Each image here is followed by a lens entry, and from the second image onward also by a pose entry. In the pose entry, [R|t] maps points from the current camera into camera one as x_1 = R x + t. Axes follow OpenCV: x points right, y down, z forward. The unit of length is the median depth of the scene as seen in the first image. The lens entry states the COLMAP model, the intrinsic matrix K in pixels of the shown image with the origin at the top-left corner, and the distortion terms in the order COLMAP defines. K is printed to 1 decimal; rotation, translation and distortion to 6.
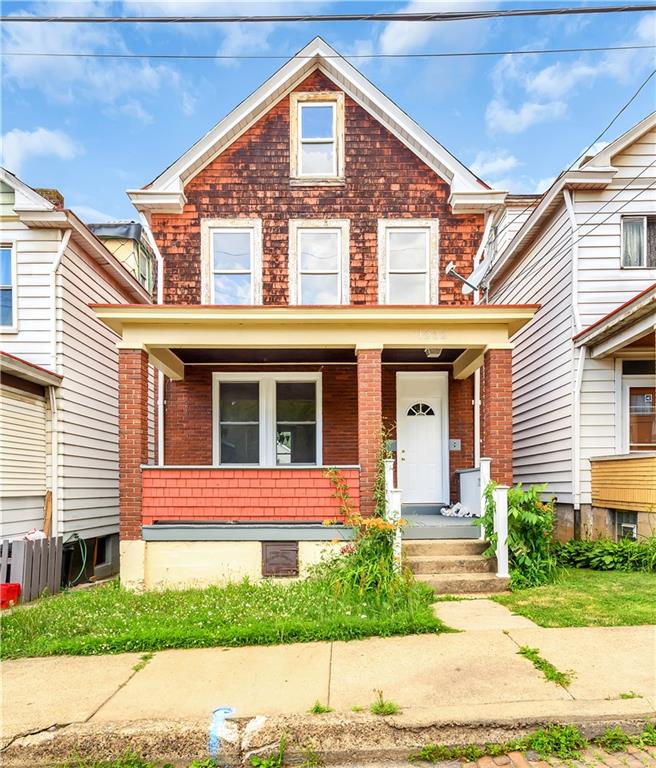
lens RADIAL K [[485.2, 0, 328.0], [0, 485.2, 384.0], [0, 0, 1]] dist [0.007216, -0.000862]
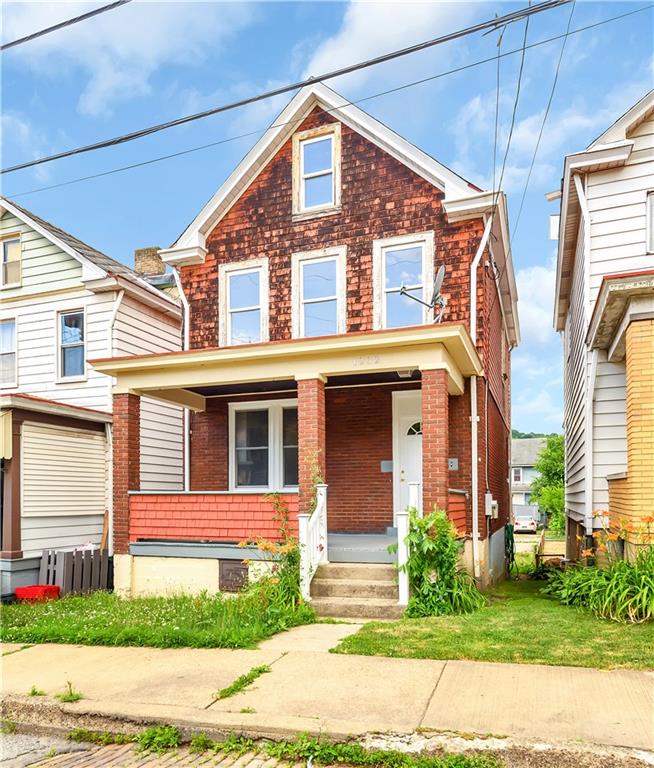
lens RADIAL K [[498.7, 0, 327.0], [0, 498.7, 384.0], [0, 0, 1]] dist [0.000874, 0.005138]
pose [[0.950127, -0.071455, -0.303566, 0.317835], [0.065281, 0.997402, -0.030449, -0.017773], [0.304953, 0.009114, 0.952324, -0.013096]]
